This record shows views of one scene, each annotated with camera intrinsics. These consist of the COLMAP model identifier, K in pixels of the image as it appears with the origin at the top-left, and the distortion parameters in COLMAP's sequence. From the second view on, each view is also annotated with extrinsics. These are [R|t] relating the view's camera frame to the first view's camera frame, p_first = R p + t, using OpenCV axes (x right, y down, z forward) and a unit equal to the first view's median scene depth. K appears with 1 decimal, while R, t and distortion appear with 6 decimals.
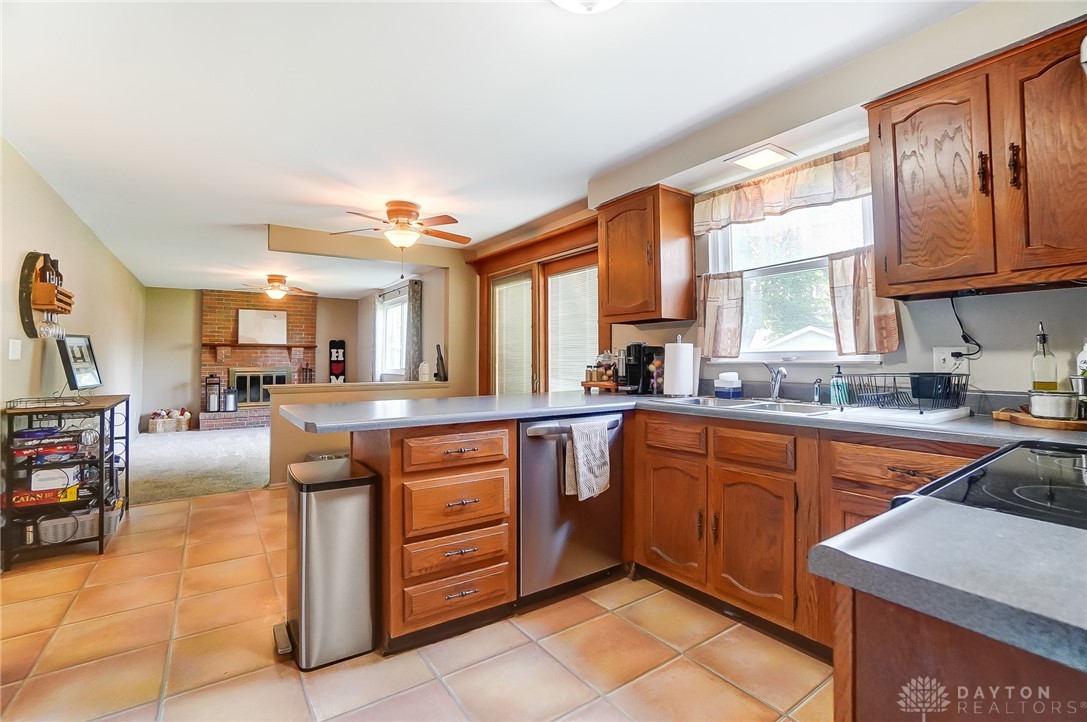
lens RADIAL K [[482.5, 0, 544.9], [0, 482.5, 352.3], [0, 0, 1]] dist [-0.070187, 0.024792]
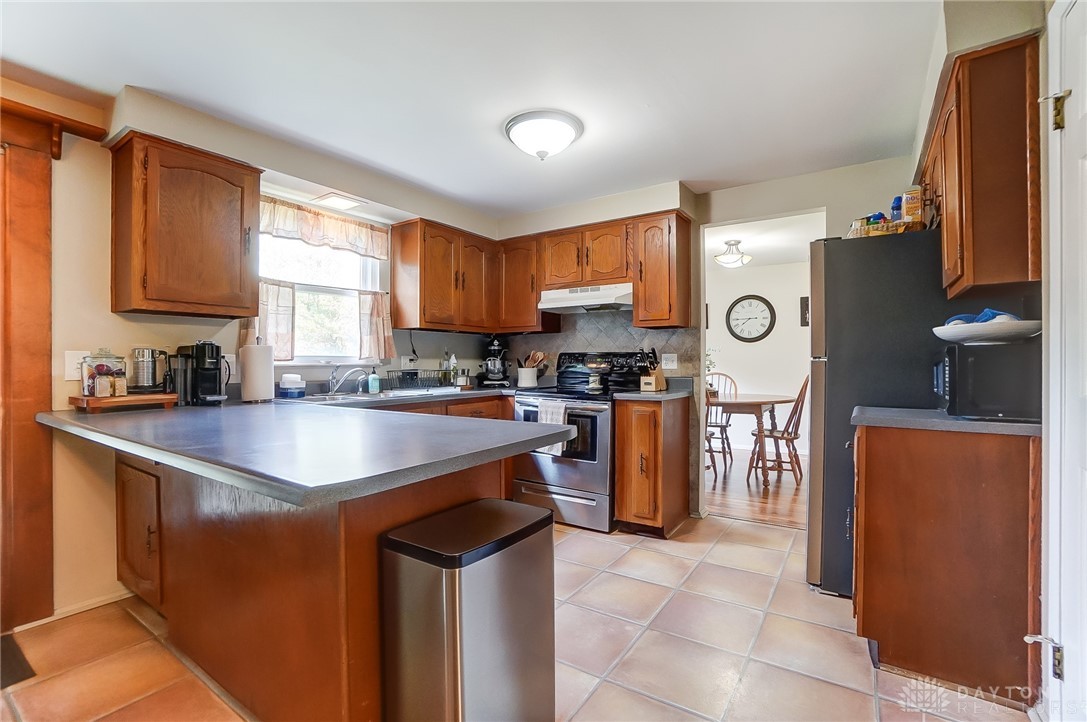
lens RADIAL K [[483.4, 0, 543.5], [0, 483.4, 361.0], [0, 0, 1]] dist [-0.073594, 0.024691]
pose [[-0.349196, 0.000577, 0.937050, -0.884879], [-0.020055, 0.999766, -0.008089, 0.010565], [-0.936835, -0.021617, -0.349103, 0.890813]]
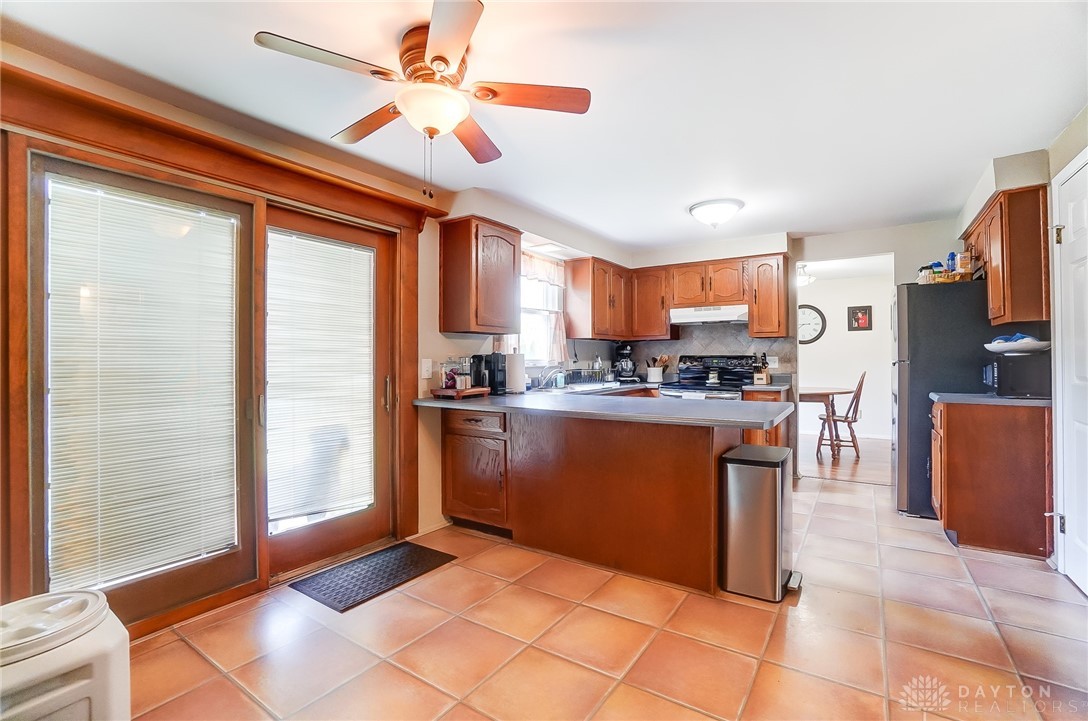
lens RADIAL K [[483.0, 0, 545.4], [0, 483.0, 351.8], [0, 0, 1]] dist [-0.070187, 0.024792]
pose [[-0.343550, 0.012318, 0.939053, -1.152331], [-0.016802, 0.999673, -0.019260, 0.002388], [-0.938984, -0.022394, -0.343231, 1.547878]]
